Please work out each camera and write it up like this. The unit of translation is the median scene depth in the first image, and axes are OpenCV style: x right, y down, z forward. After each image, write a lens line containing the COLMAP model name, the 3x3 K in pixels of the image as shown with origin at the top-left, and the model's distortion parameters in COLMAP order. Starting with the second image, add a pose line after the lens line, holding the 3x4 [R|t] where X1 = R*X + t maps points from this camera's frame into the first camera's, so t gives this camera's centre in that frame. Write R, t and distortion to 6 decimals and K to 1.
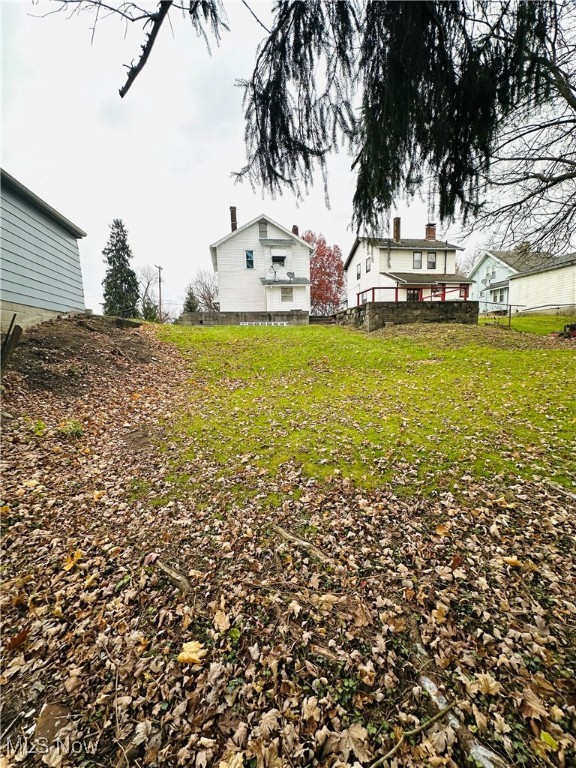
lens RADIAL K [[312.0, 0, 288.0], [0, 312.0, 384.0], [0, 0, 1]] dist [-0.000738, -0.000202]
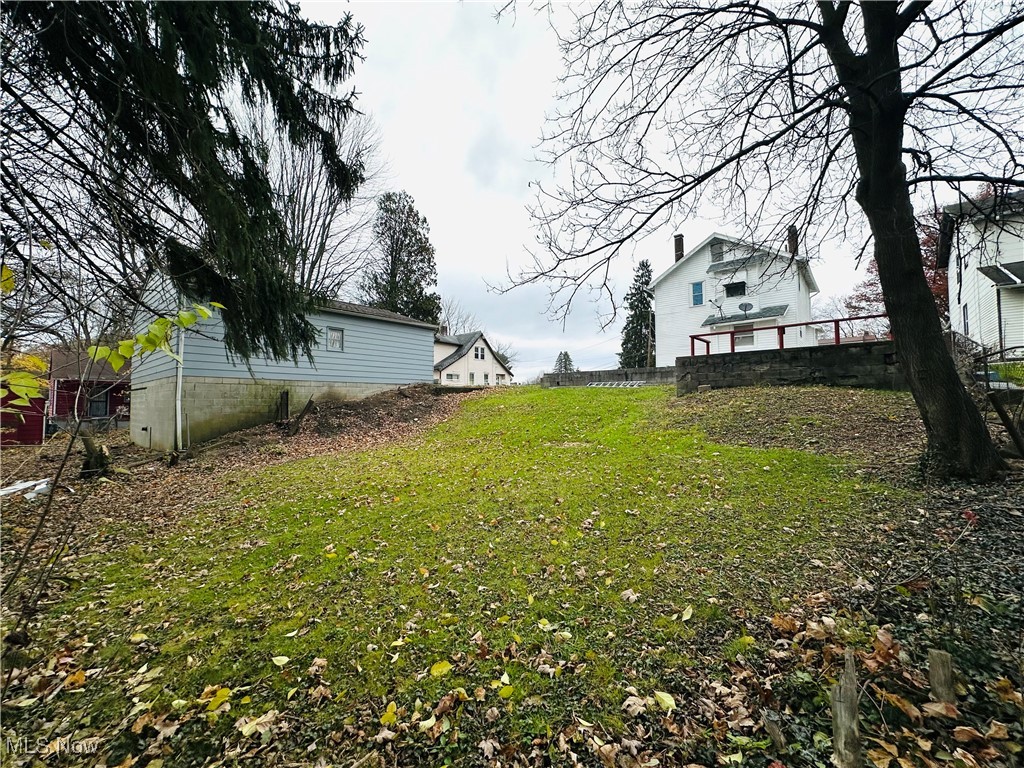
lens RADIAL K [[416.0, 0, 512.0], [0, 416.0, 384.0], [0, 0, 1]] dist [-0.000738, -0.000202]
pose [[0.625922, -0.007399, -0.779850, 0.385879], [-0.115006, 0.988147, -0.101681, -0.032690], [0.771359, 0.153332, 0.617652, 0.071470]]
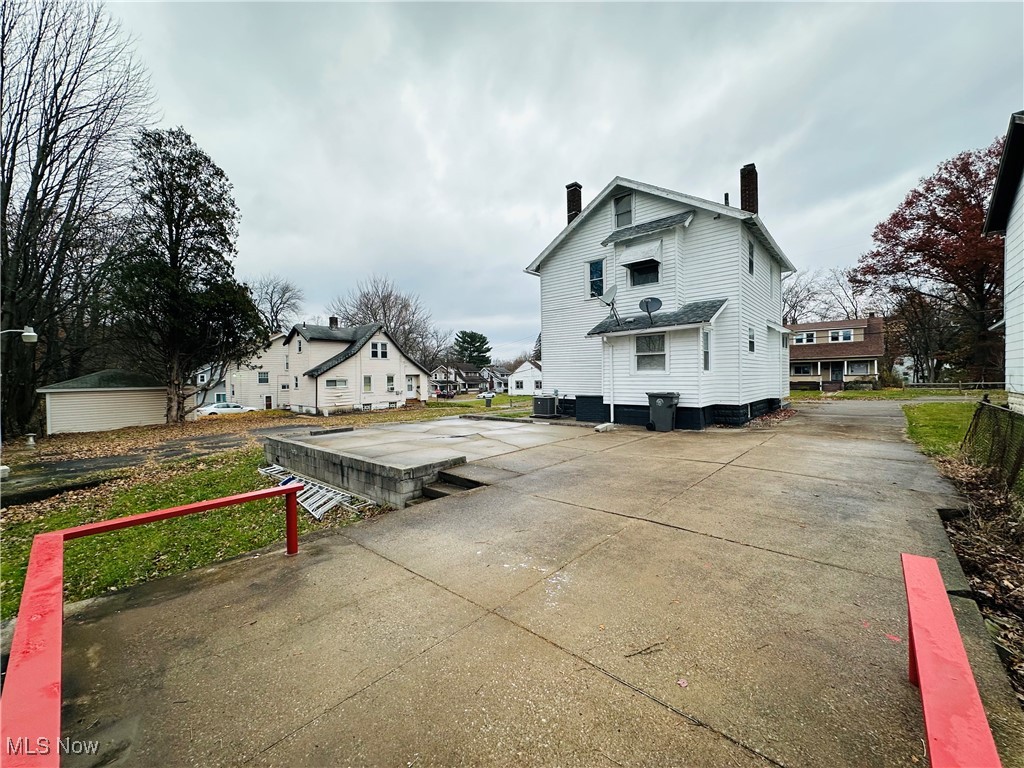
lens RADIAL K [[416.0, 0, 512.0], [0, 416.0, 384.0], [0, 0, 1]] dist [-0.000738, -0.000202]
pose [[0.620223, 0.032331, -0.783759, 0.302899], [-0.103551, 0.993781, -0.040950, -0.206993], [0.777561, 0.106558, 0.619713, 0.540119]]
